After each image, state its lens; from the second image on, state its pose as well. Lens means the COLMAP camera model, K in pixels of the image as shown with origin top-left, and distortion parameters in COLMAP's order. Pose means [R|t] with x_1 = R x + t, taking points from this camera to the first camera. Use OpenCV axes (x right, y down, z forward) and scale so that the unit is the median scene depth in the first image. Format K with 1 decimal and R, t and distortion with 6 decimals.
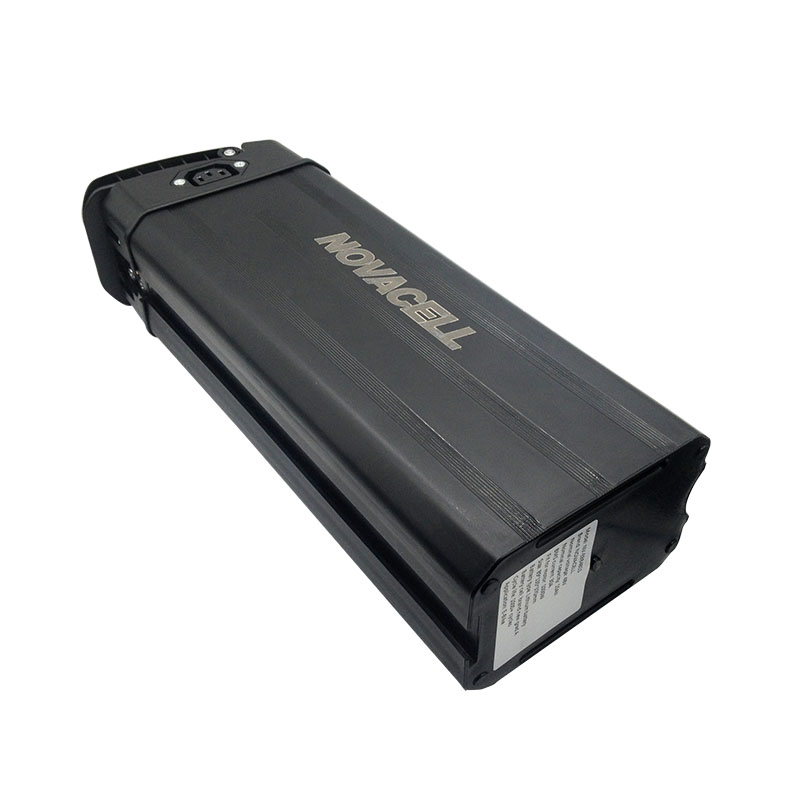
lens RADIAL K [[891.5, 0, 402.6], [0, 891.5, 379.5], [0, 0, 1]] dist [0.087361, -0.011914]
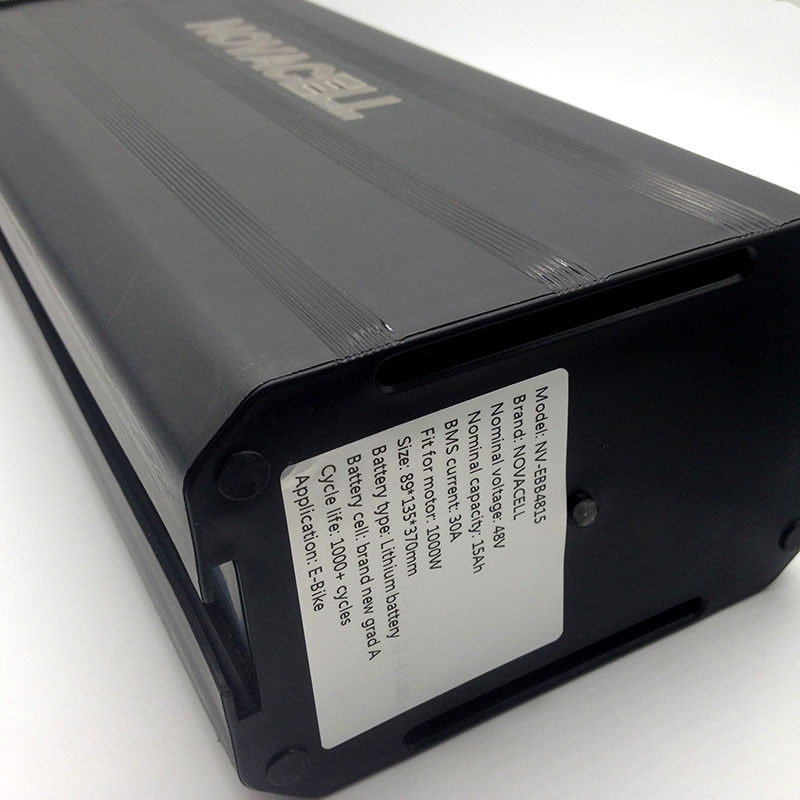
lens RADIAL K [[1052.8, 0, 398.4], [0, 1052.8, 372.9], [0, 0, 1]] dist [0.088386, -0.029731]
pose [[0.988316, 0.032824, -0.148841, 0.174245], [-0.056038, 0.986391, -0.154573, 0.193397], [0.141742, 0.161108, 0.976705, 0.423290]]
